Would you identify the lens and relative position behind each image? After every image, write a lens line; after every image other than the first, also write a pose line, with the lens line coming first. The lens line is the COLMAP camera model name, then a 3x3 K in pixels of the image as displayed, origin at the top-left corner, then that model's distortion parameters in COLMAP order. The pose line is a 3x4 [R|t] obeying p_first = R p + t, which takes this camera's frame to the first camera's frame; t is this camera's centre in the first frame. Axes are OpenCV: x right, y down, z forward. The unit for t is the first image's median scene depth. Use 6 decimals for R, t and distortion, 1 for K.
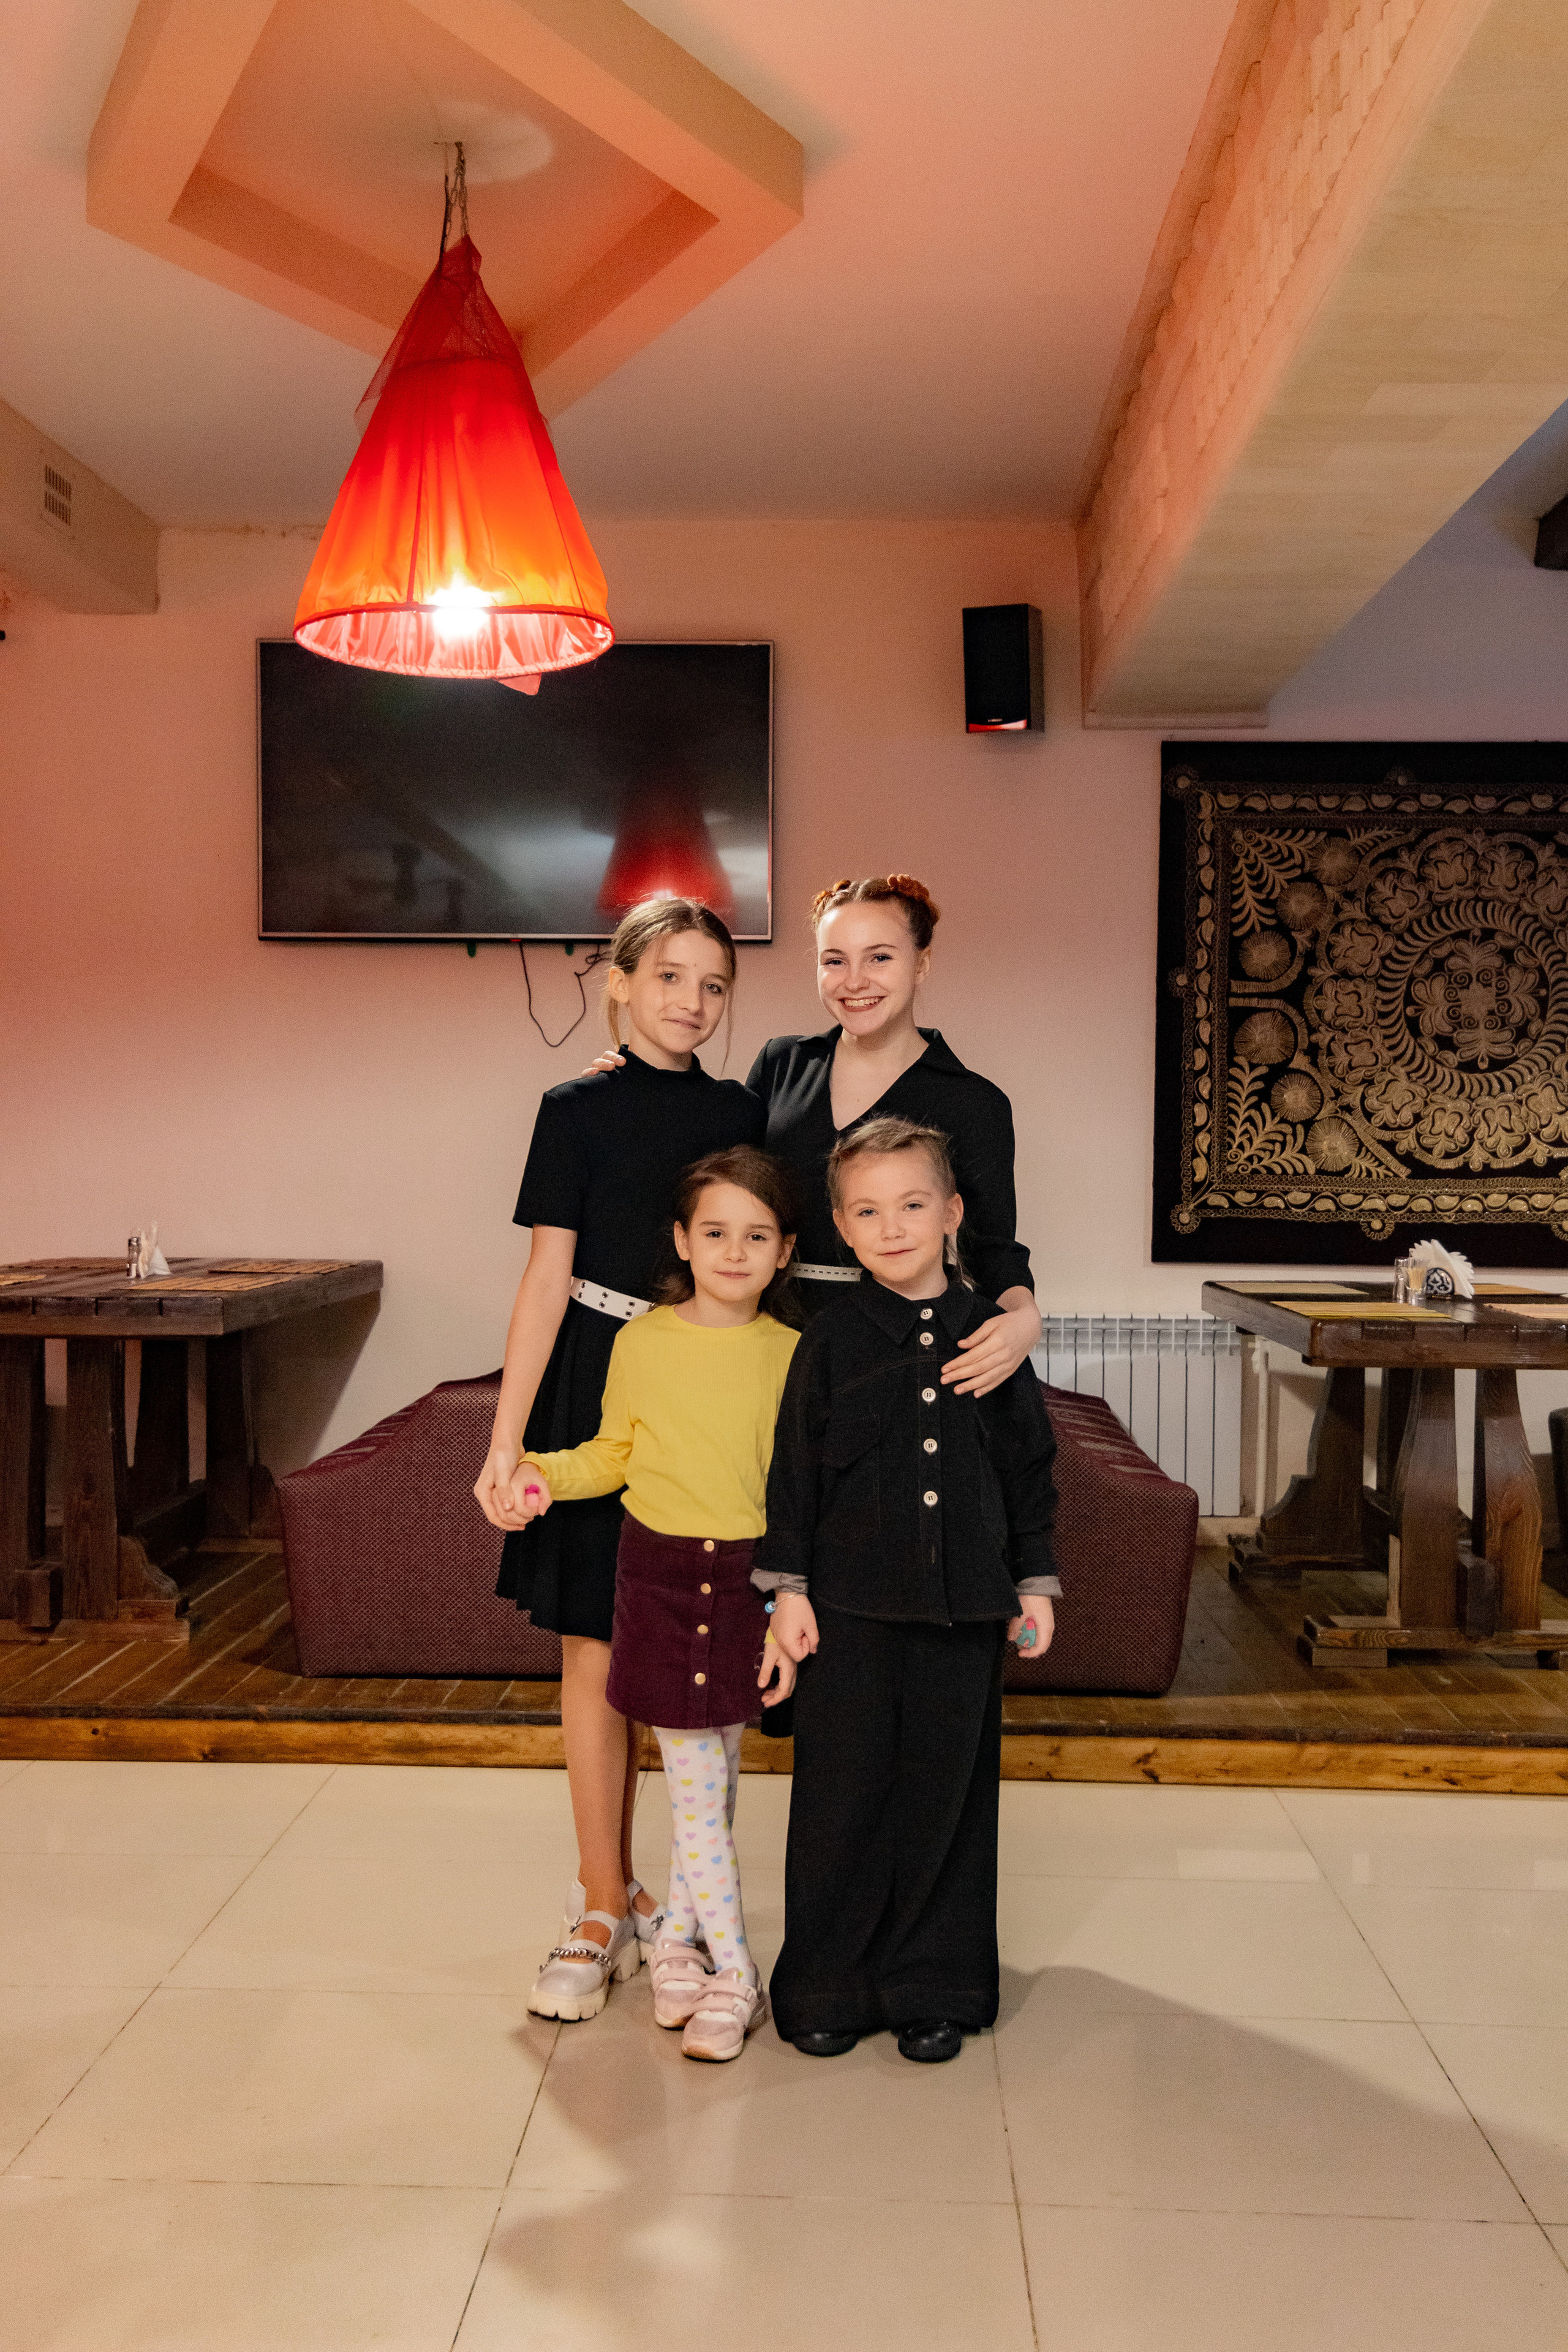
lens RADIAL K [[2800.7, 0, 660.0], [0, 2800.7, 1319.5], [0, 0, 1]] dist [0.047304, 0.012690]
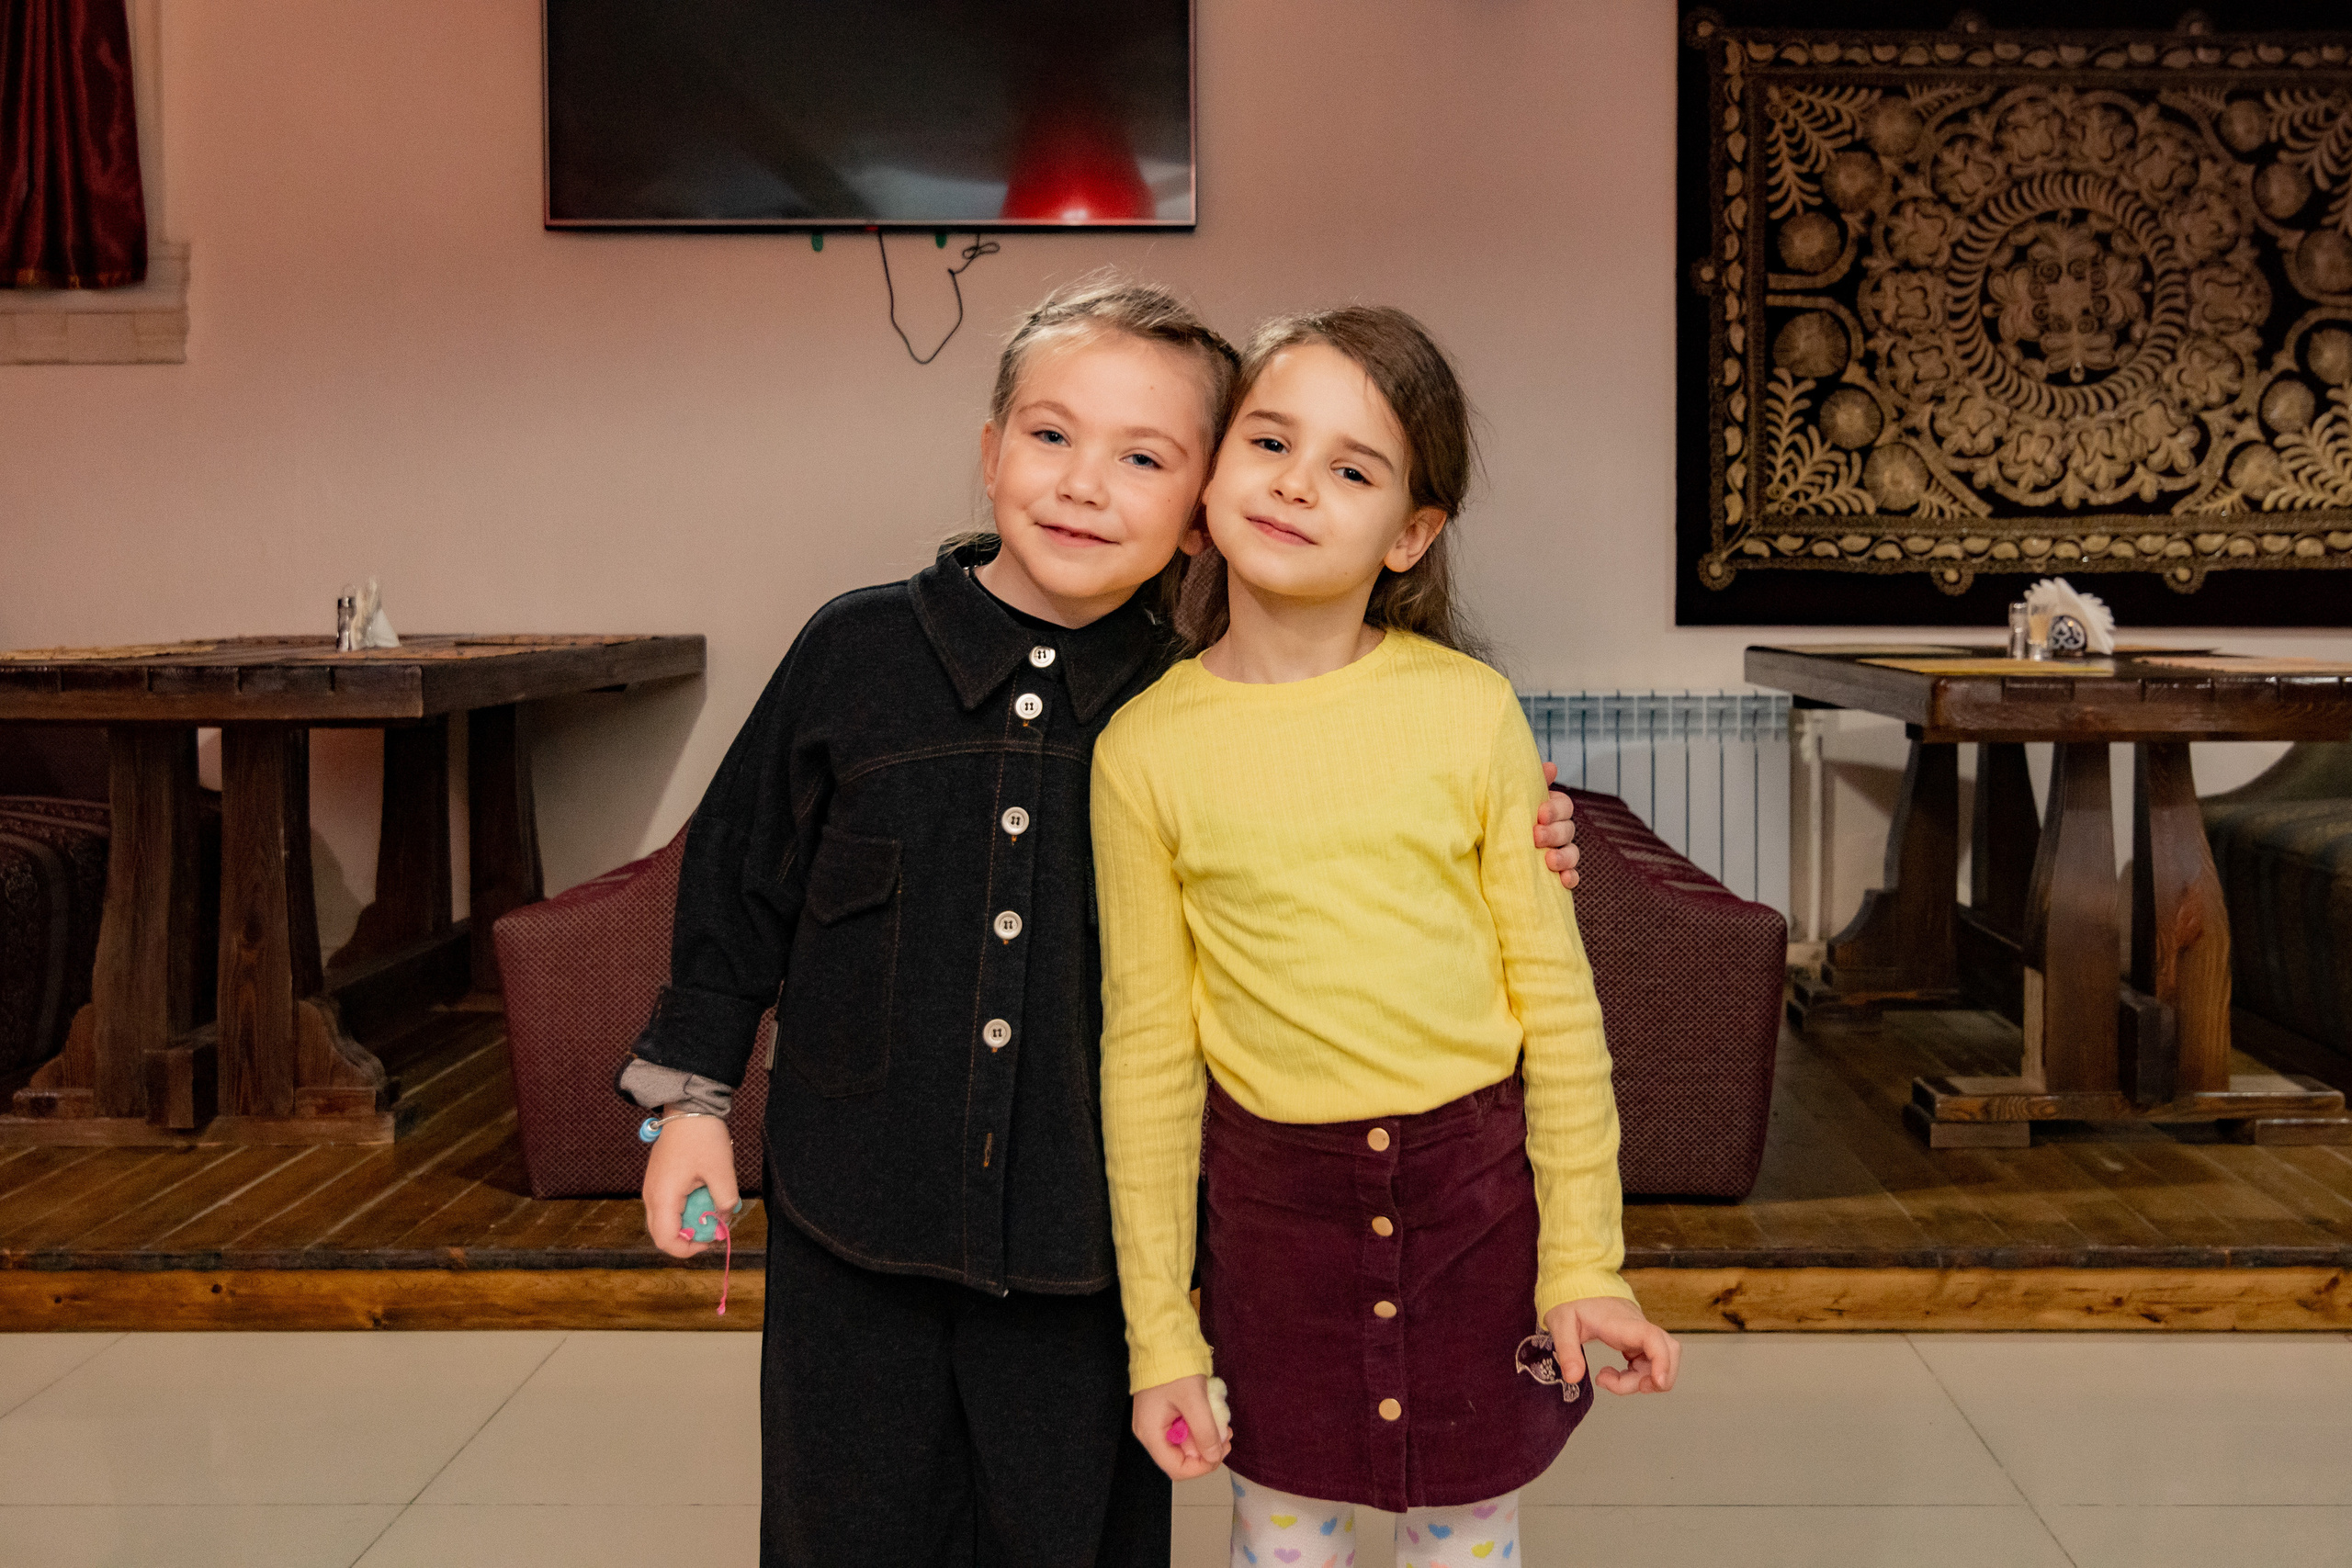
lens RADIAL K [[2992.0, 0, 1356.6], [0, 2992.0, 672.2], [0, 0, 1]] dist [-0.056010, 0.025381]
pose [[0.996157, -0.010185, 0.086991, 0.011123], [0.011898, 0.999745, -0.019201, 0.008437], [-0.086773, 0.020163, 0.996024, 0.167790]]
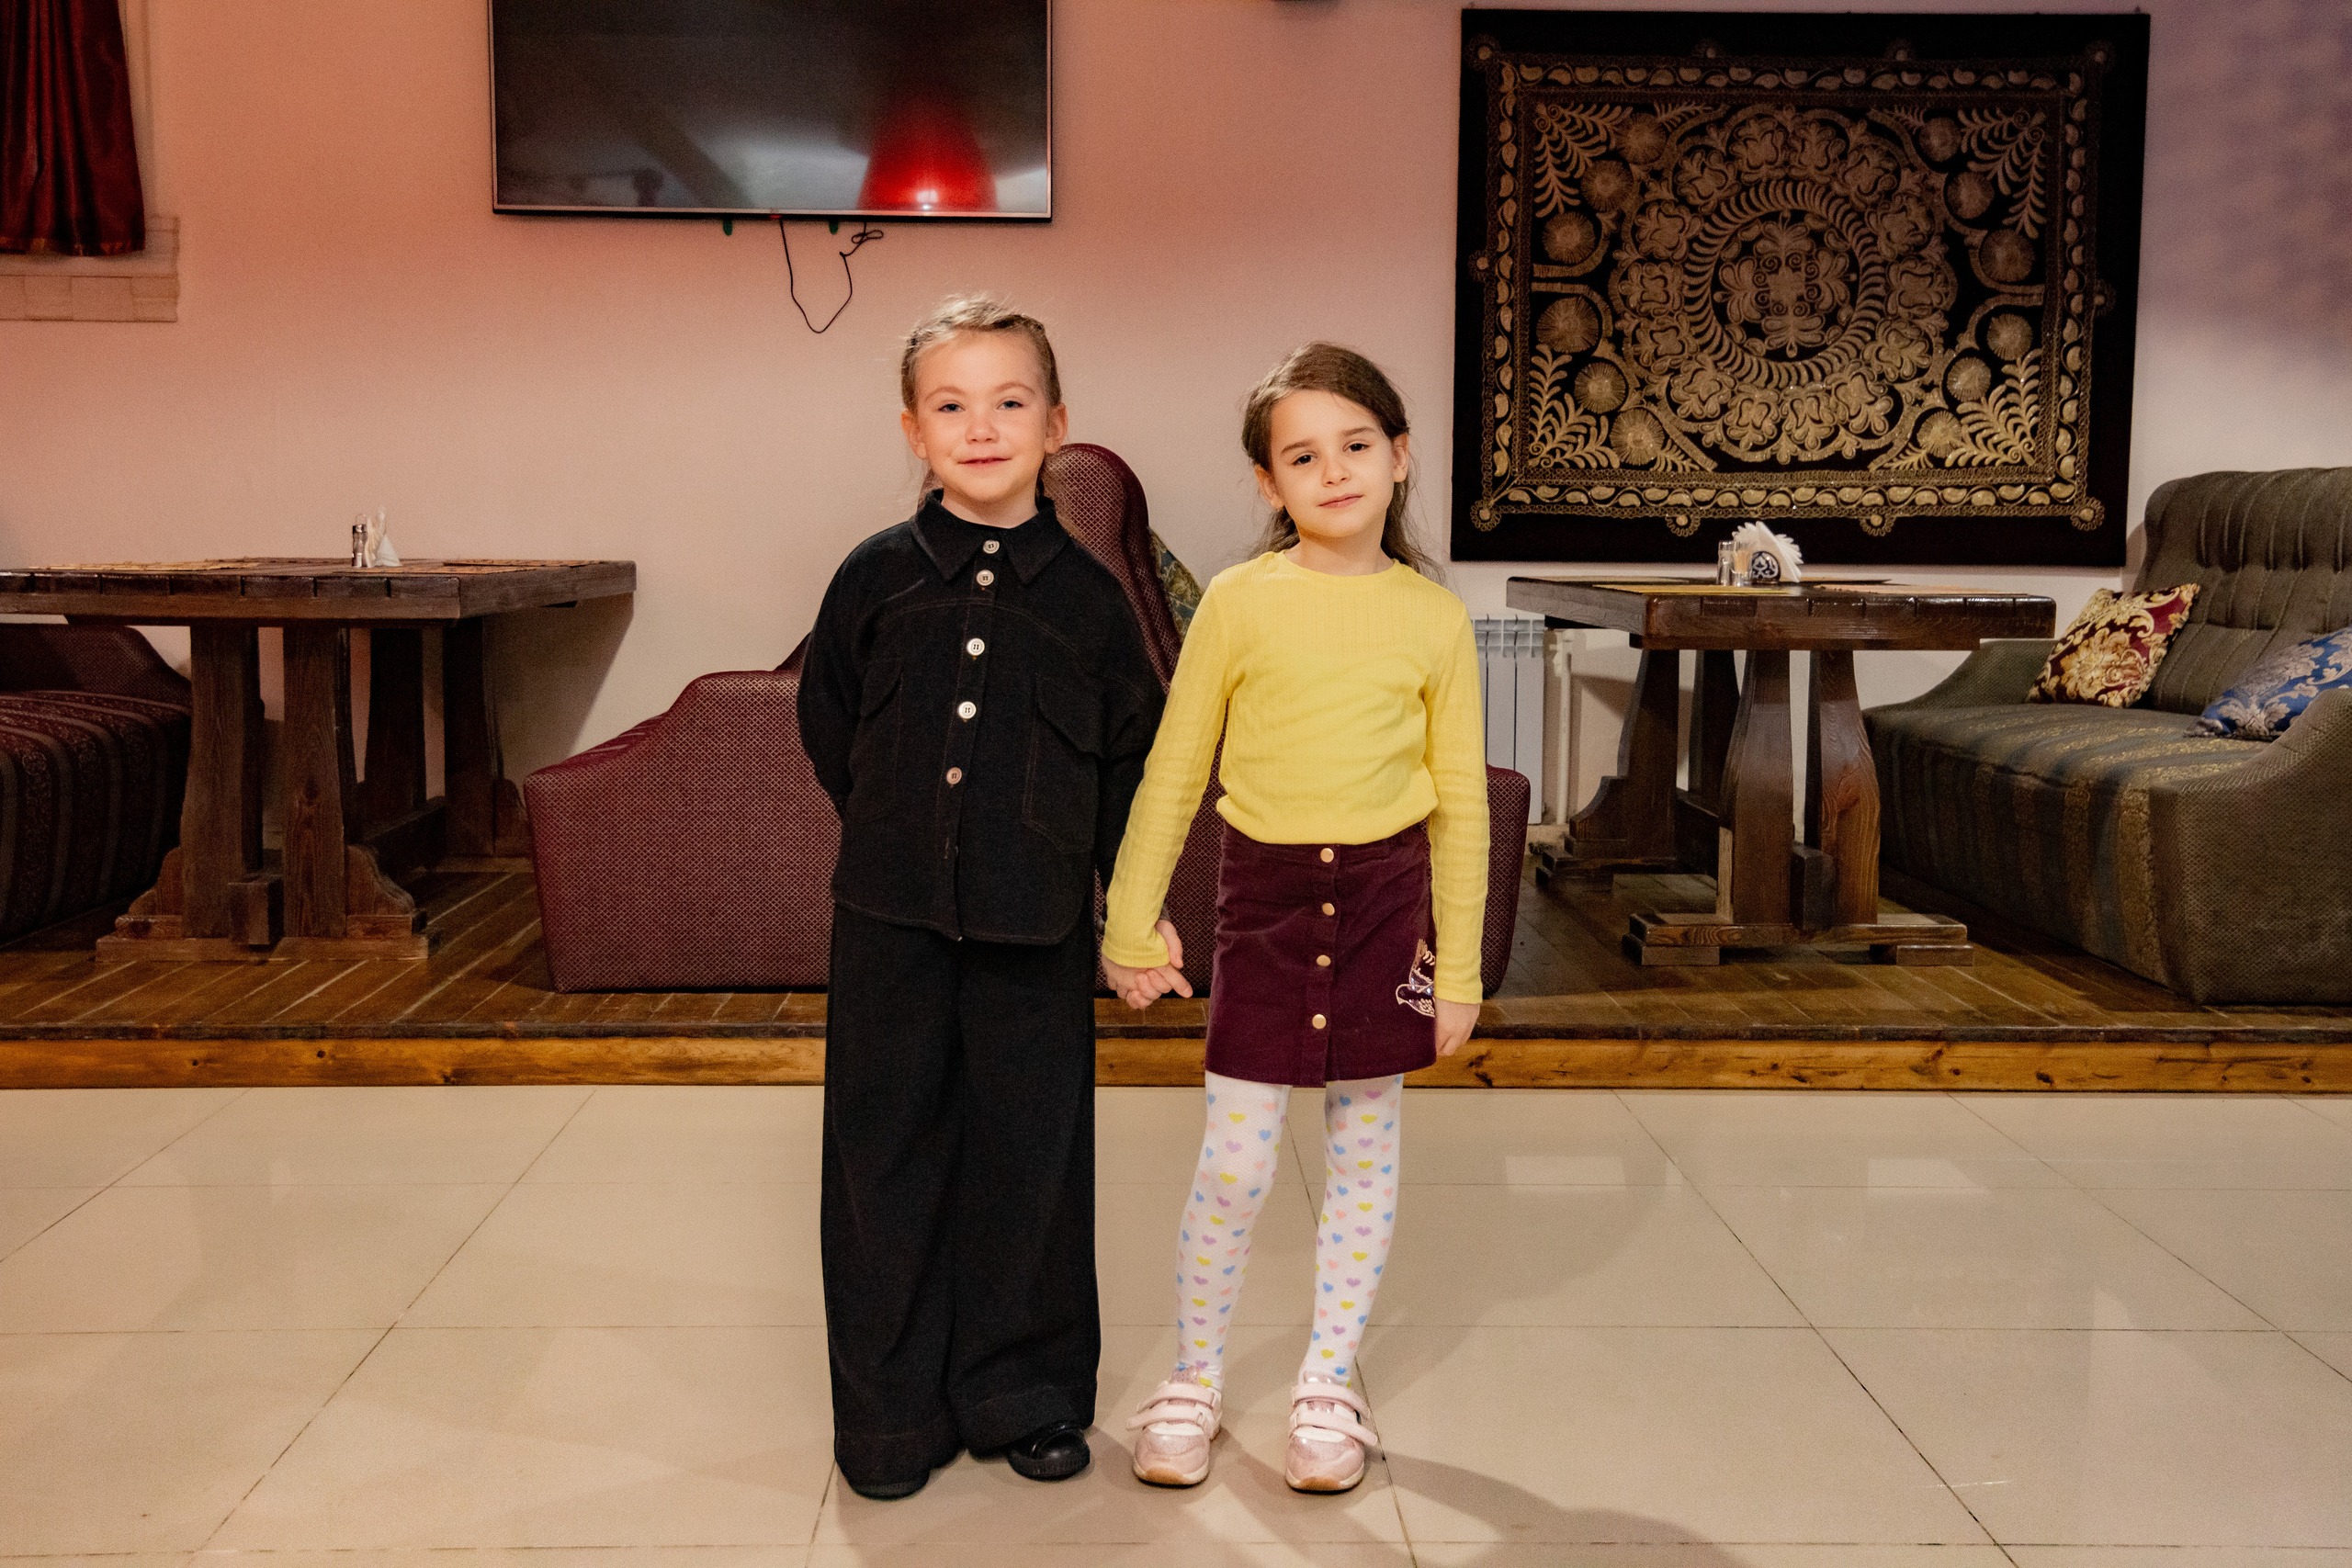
lens RADIAL K [[2800.4, 0, 1176.0], [0, 2800.4, 784.0], [0, 0, 1]] dist [0.047304, 0.012690]
pose [[0.995586, -0.007327, 0.093567, -0.008535], [0.003452, 0.999132, 0.041505, 0.016381], [-0.093790, -0.040999, 0.994747, 0.056652]]
